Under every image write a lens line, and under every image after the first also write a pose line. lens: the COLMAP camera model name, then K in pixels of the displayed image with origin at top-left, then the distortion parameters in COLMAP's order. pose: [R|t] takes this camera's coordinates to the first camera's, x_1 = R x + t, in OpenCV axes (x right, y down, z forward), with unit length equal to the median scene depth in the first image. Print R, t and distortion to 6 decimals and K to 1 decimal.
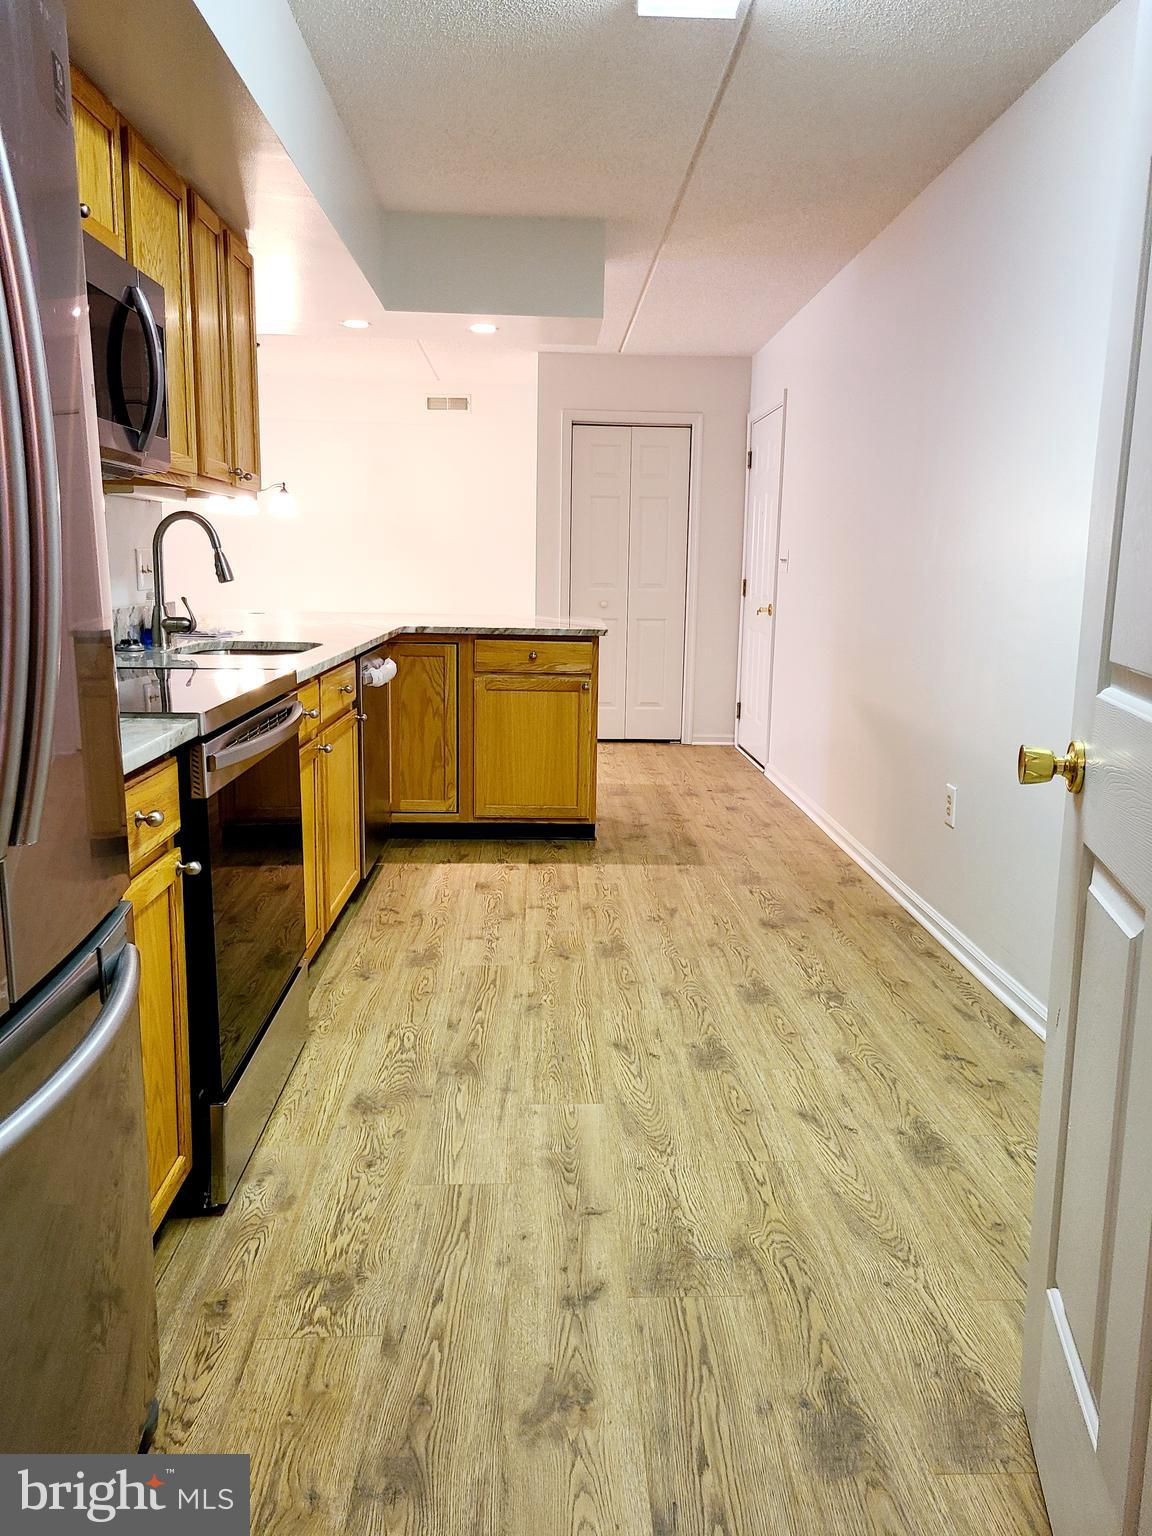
lens RADIAL K [[1164.2, 0, 576.0], [0, 1164.2, 768.0], [0, 0, 1]] dist [0.042529, -0.004538]
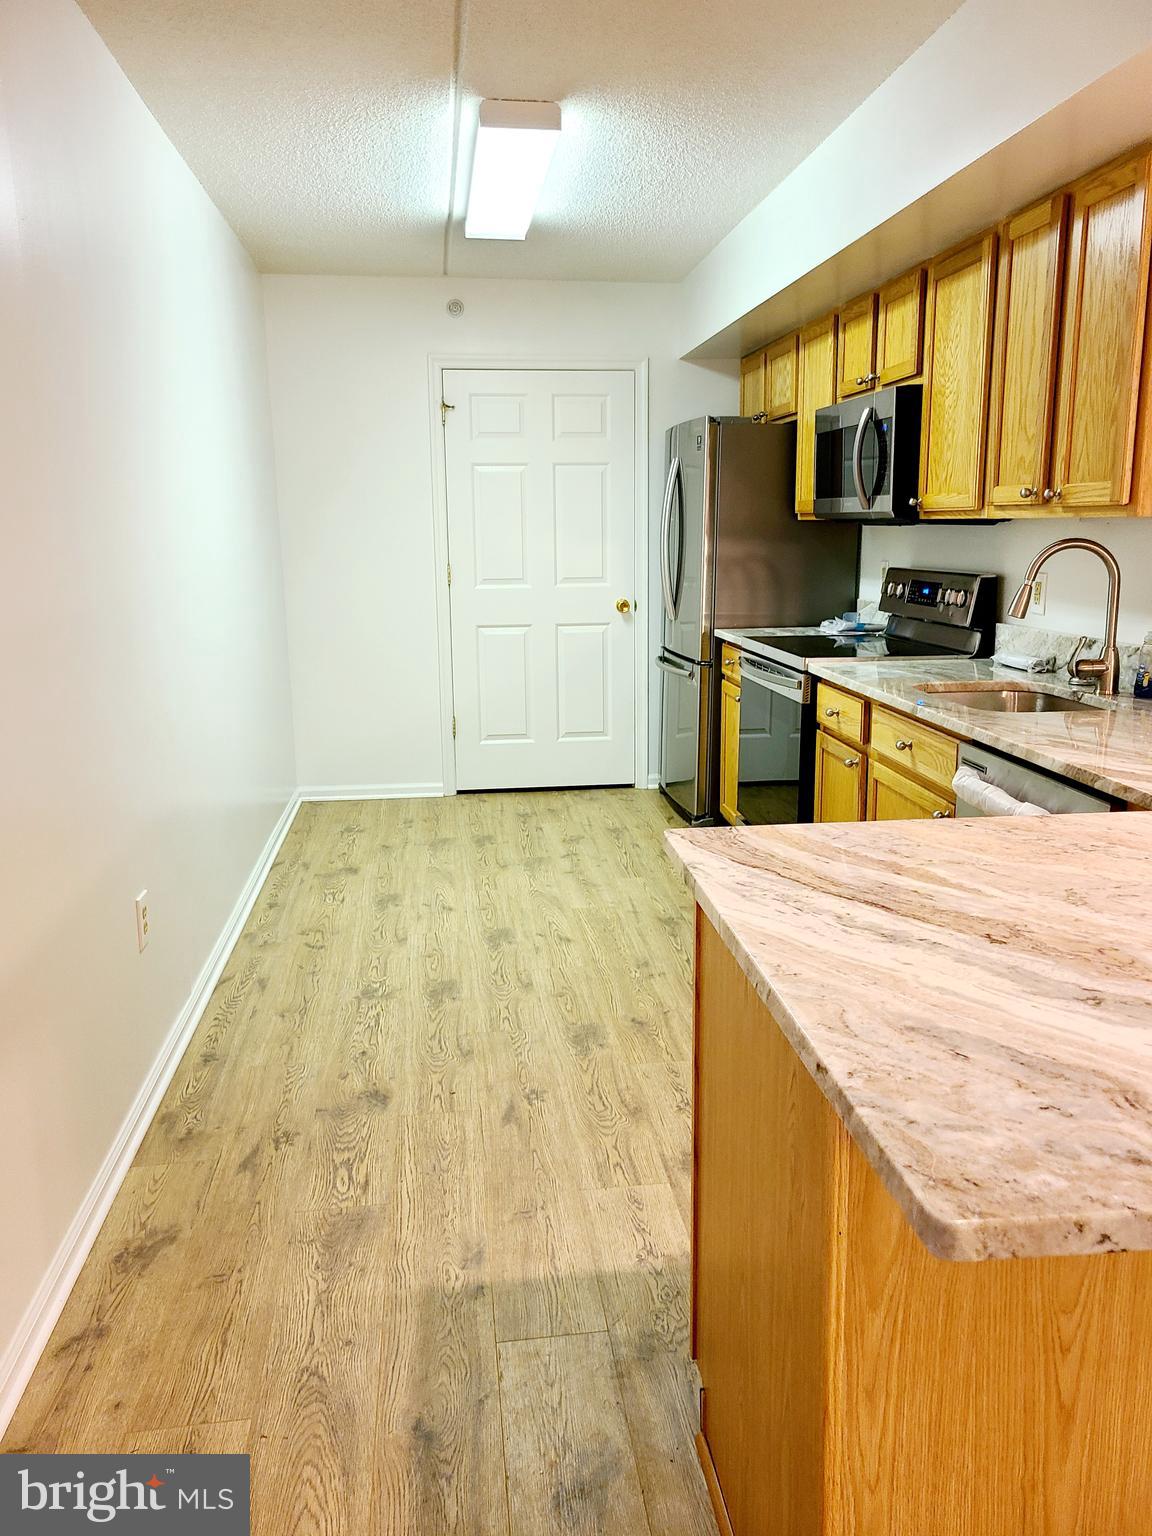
lens RADIAL K [[1164.2, 0, 576.0], [0, 1164.2, 768.0], [0, 0, 1]] dist [0.042529, -0.004538]
pose [[-0.995878, 0.008998, -0.090257, 0.129834], [-0.025446, 0.927396, 0.373215, -0.398407], [0.087062, 0.373973, -0.923344, 1.943051]]
